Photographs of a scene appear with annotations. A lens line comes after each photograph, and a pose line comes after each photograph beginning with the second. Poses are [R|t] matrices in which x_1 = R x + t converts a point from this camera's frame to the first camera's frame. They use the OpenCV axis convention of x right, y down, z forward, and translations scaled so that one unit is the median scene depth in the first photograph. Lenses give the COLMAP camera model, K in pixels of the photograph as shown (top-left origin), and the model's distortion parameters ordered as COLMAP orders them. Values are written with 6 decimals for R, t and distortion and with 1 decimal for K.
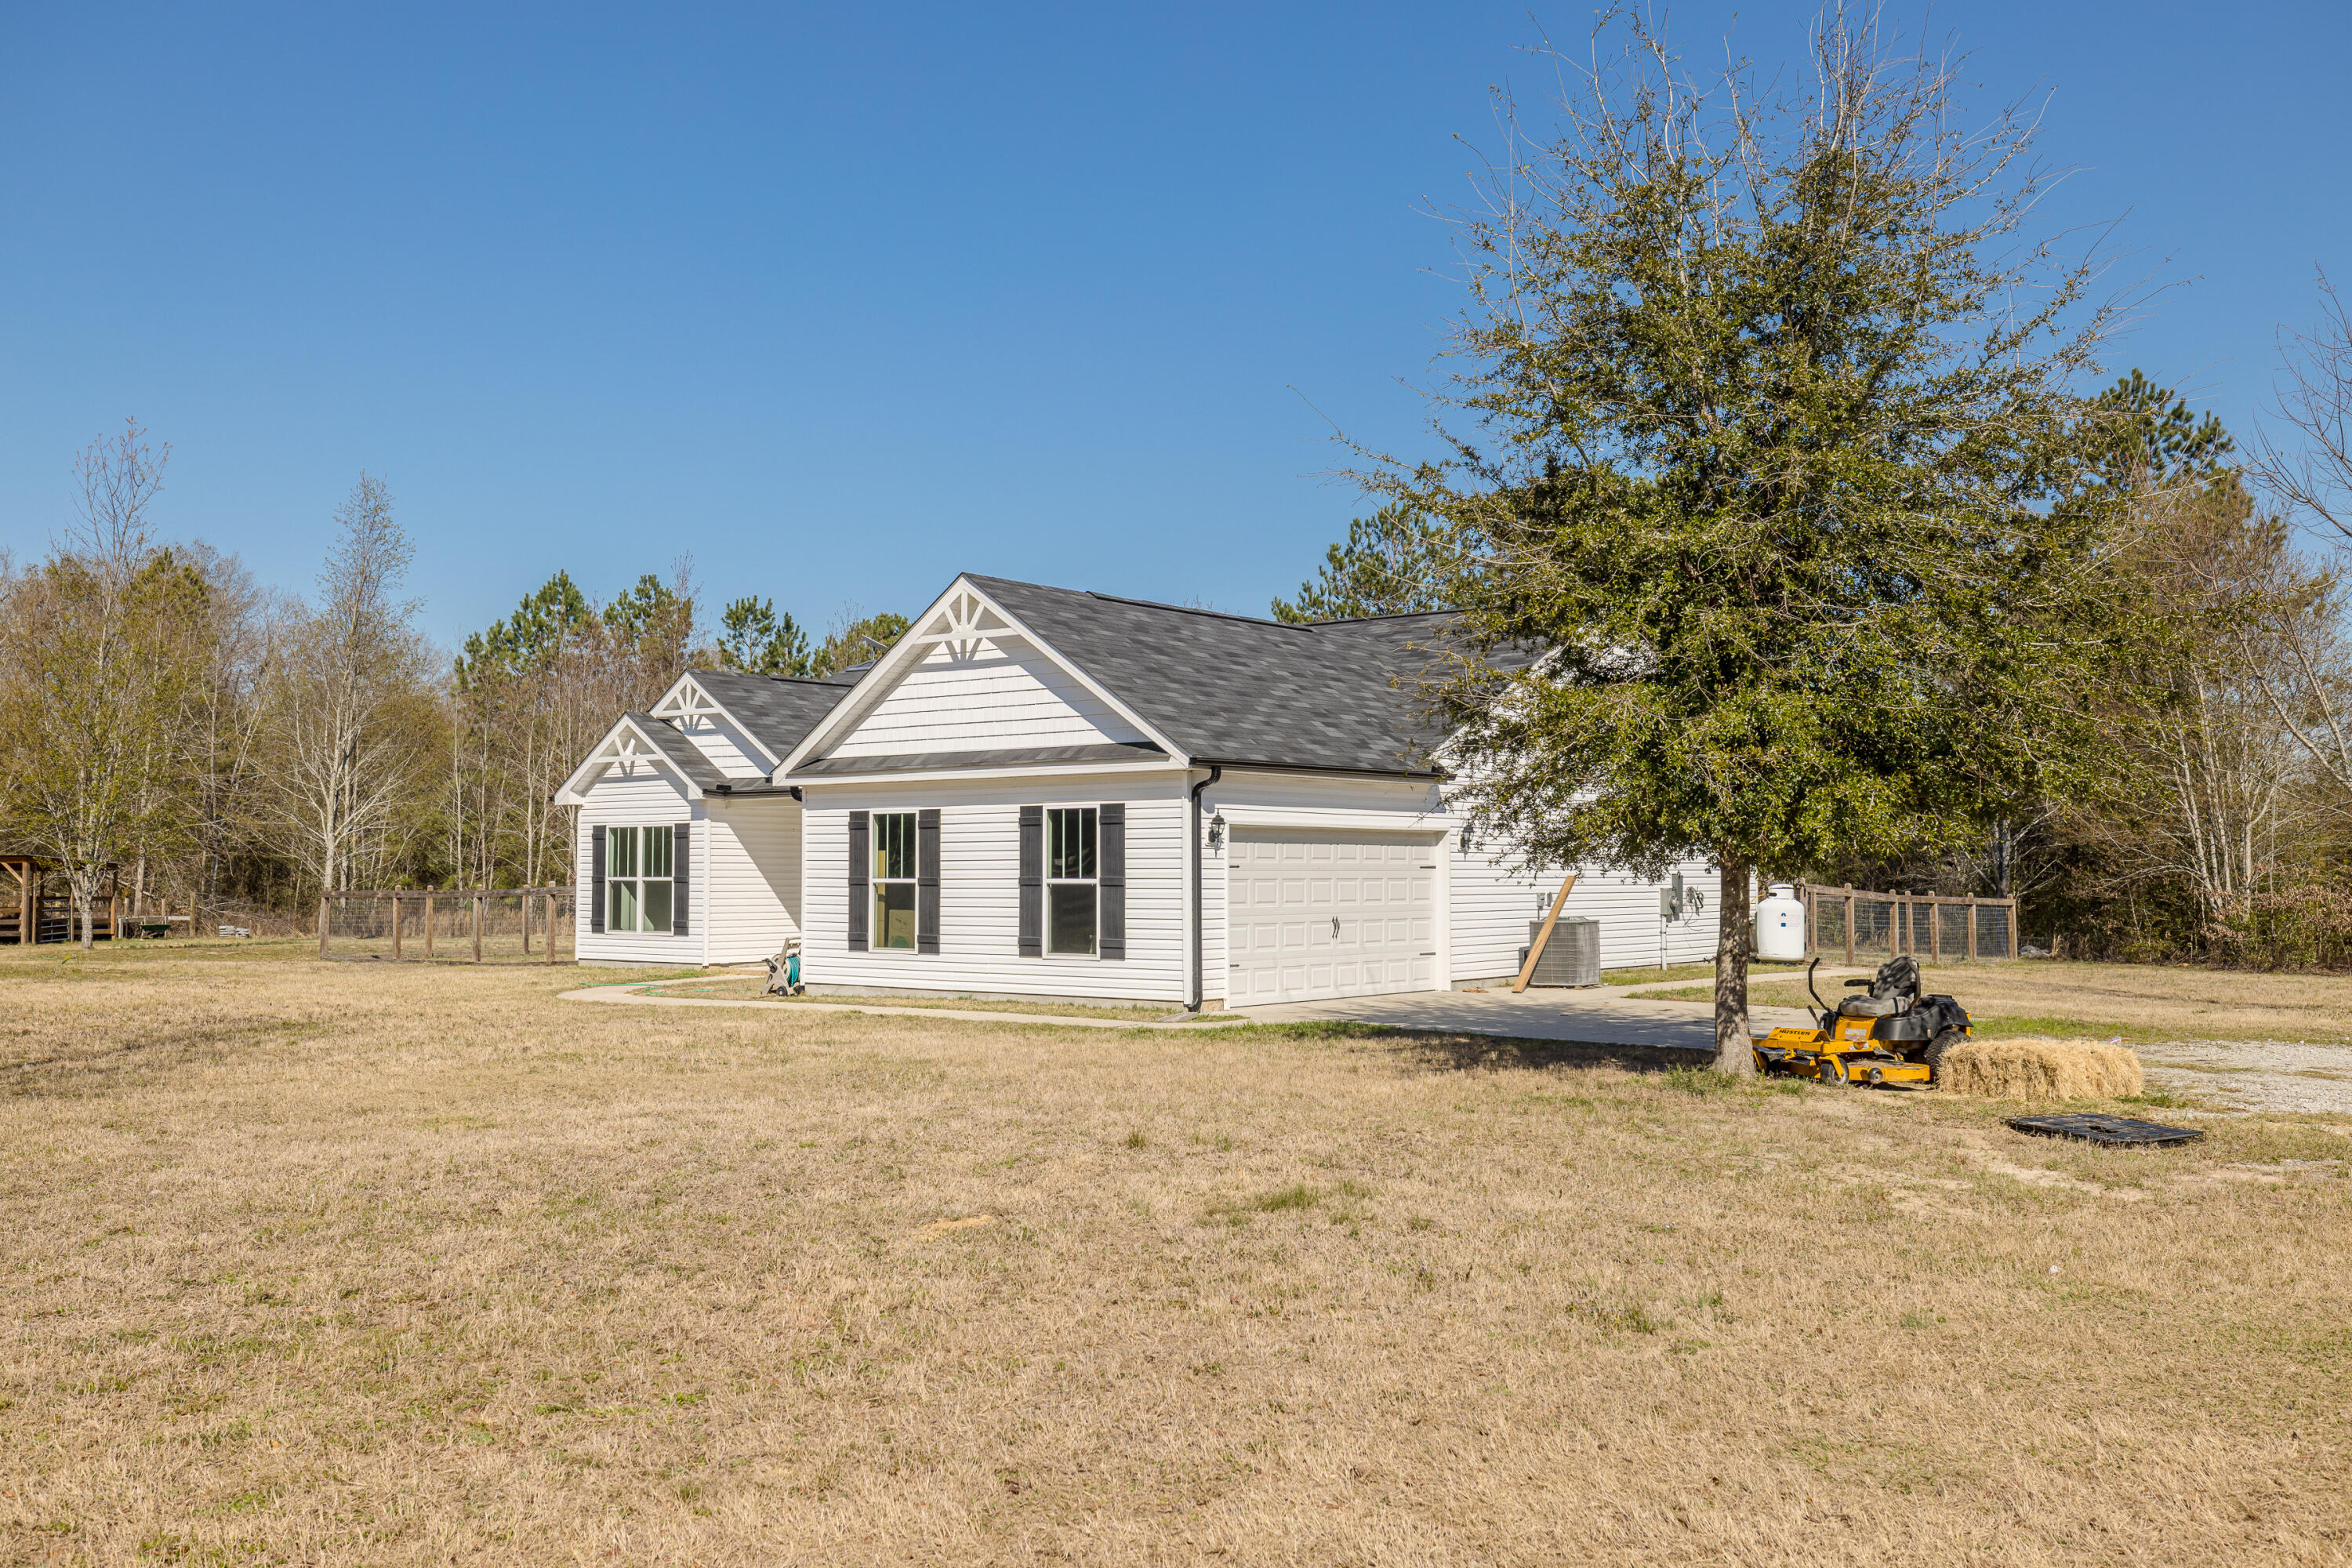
lens RADIAL K [[2066.2, 0, 1172.5], [0, 2066.2, 766.7], [0, 0, 1]] dist [-0.006378, 0.023670]
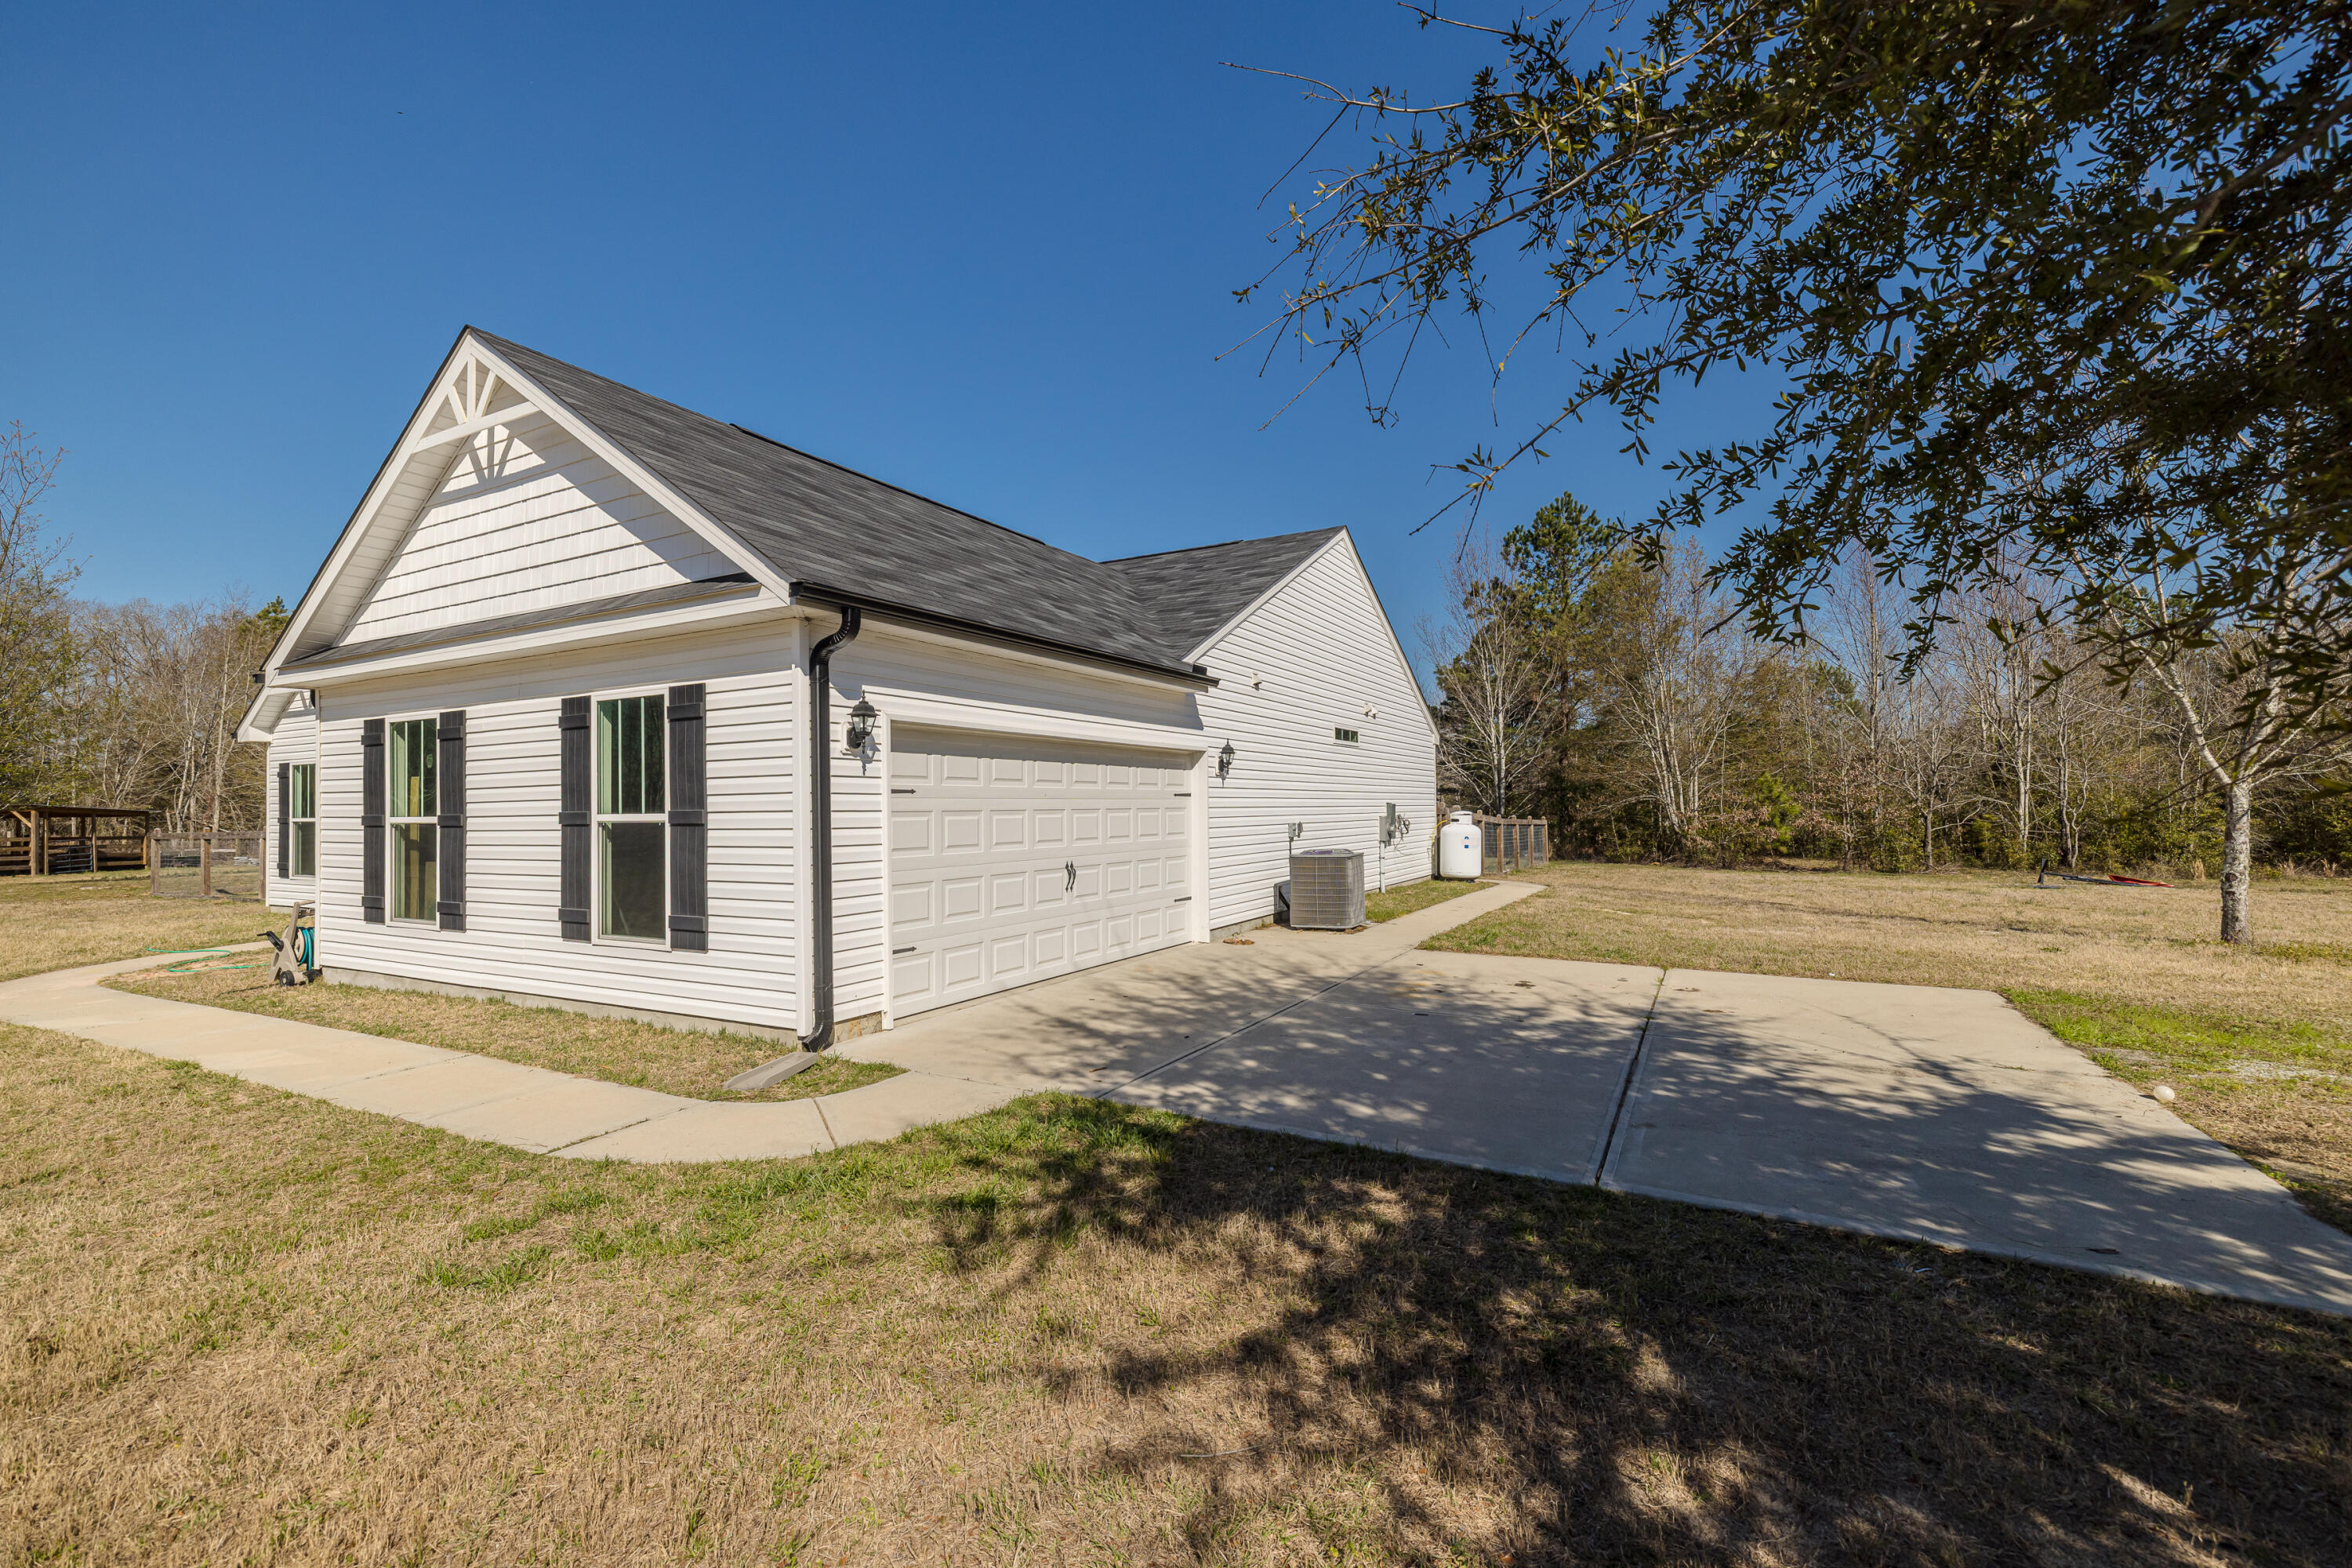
lens RADIAL K [[996.7, 0, 1174.5], [0, 996.7, 790.3], [0, 0, 1]] dist [0.002036, 0.000462]
pose [[0.984139, -0.008074, 0.177215, 0.055501], [0.002307, 0.999462, 0.032726, 0.037866], [-0.177384, -0.031798, 0.983628, 0.679316]]
